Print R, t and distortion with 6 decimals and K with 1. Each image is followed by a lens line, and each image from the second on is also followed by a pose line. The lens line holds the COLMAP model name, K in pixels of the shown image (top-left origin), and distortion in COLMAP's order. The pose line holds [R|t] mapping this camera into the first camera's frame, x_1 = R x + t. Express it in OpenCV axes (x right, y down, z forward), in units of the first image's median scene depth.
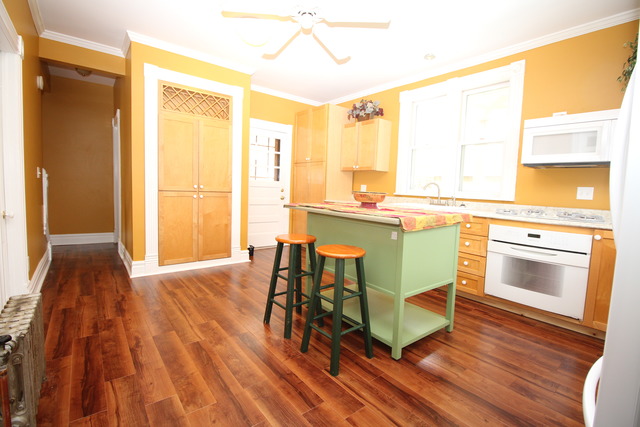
lens RADIAL K [[295.4, 0, 320.0], [0, 295.4, 210.6], [0, 0, 1]] dist [-0.003261, -0.000447]
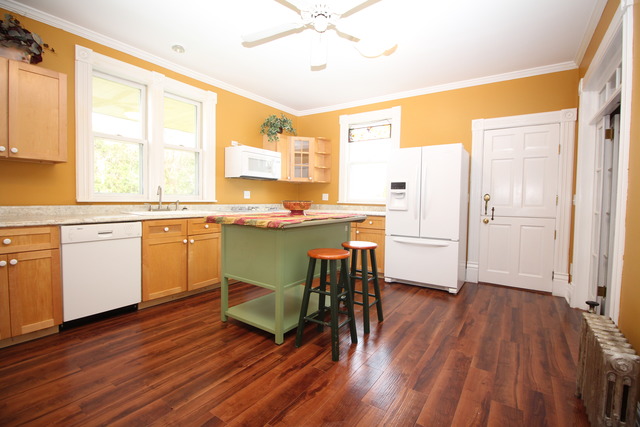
lens RADIAL K [[295.4, 0, 319.9], [0, 295.4, 212.5], [0, 0, 1]] dist [-0.003261, -0.000447]
pose [[-0.292346, -0.088621, 0.952197, -0.999882], [0.048249, 0.993062, 0.107238, -0.145274], [-0.955095, 0.077293, -0.286042, 1.332068]]
